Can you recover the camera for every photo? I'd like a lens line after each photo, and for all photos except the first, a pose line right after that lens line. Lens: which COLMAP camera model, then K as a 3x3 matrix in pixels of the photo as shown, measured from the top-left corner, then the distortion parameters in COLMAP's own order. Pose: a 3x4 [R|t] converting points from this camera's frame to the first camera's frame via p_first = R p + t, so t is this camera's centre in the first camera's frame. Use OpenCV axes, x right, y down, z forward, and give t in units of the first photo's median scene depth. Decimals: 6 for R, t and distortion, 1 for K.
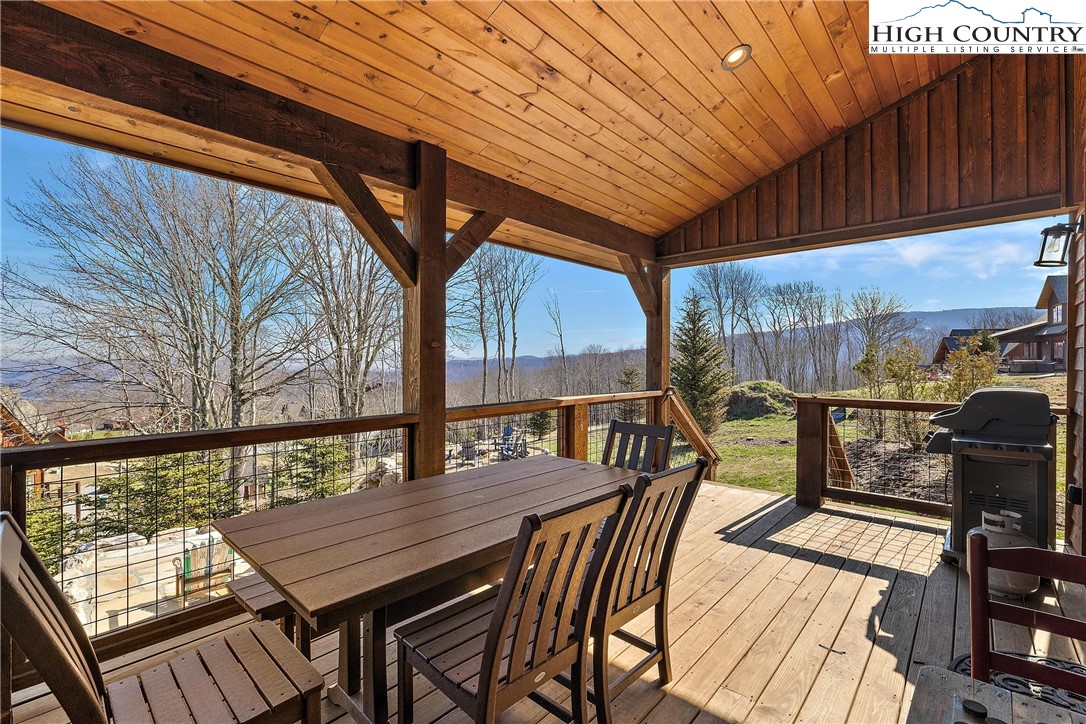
lens RADIAL K [[516.9, 0, 543.0], [0, 516.9, 362.0], [0, 0, 1]] dist [-0.015757, -0.000211]
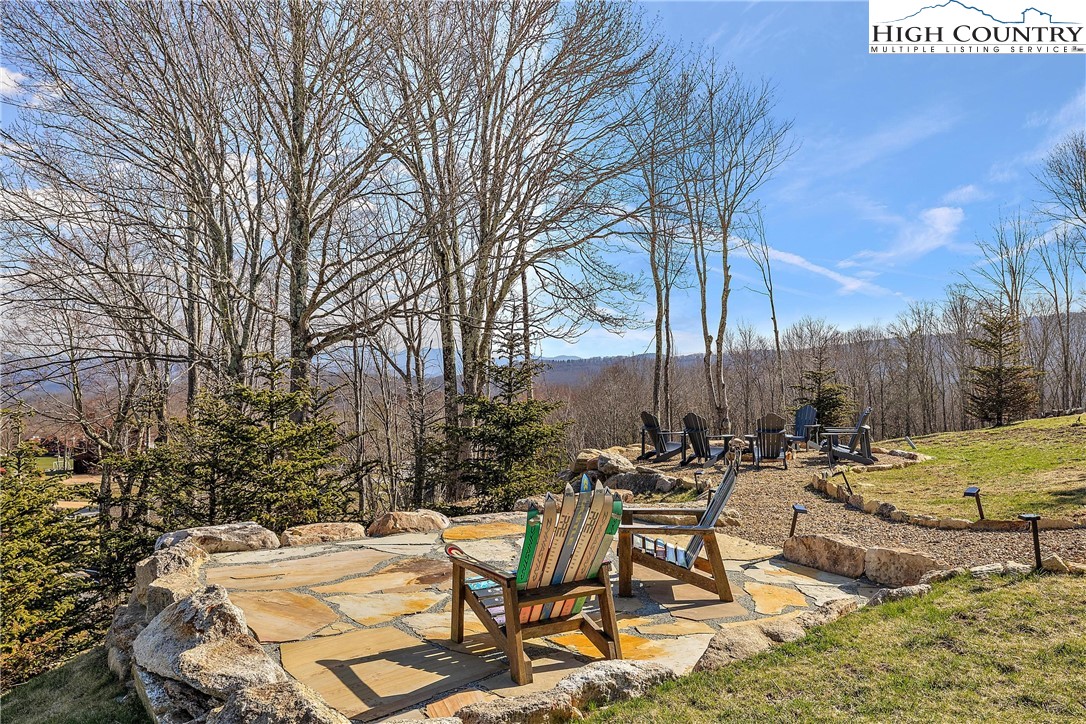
lens RADIAL K [[885.5, 0, 543.0], [0, 885.5, 362.0], [0, 0, 1]] dist [-0.078629, -0.000648]
pose [[0.980147, 0.014131, -0.197770, -0.173506], [-0.010288, 0.999738, 0.020450, 0.079708], [0.198007, -0.018009, 0.980035, 0.130126]]
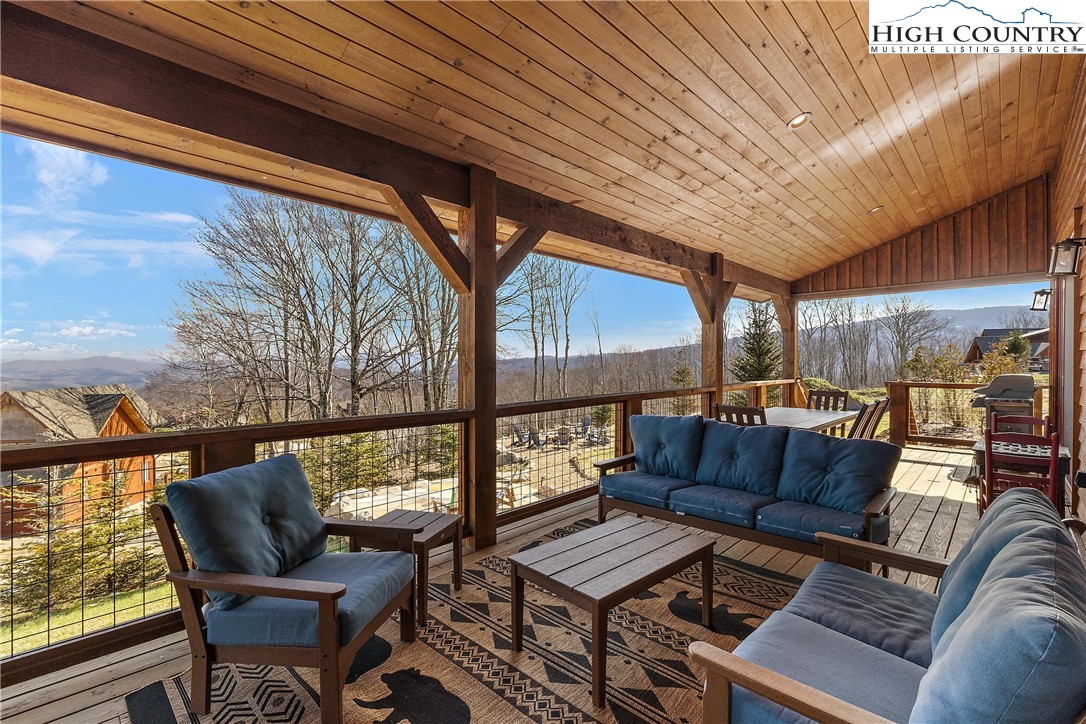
lens RADIAL K [[491.2, 0, 543.0], [0, 491.2, 362.0], [0, 0, 1]] dist [-0.027043, -0.000158]
pose [[0.997618, -0.001865, -0.068958, -0.099827], [0.001865, 0.999998, -0.000058, 0.000262], [0.068958, -0.000071, 0.997620, -0.123926]]
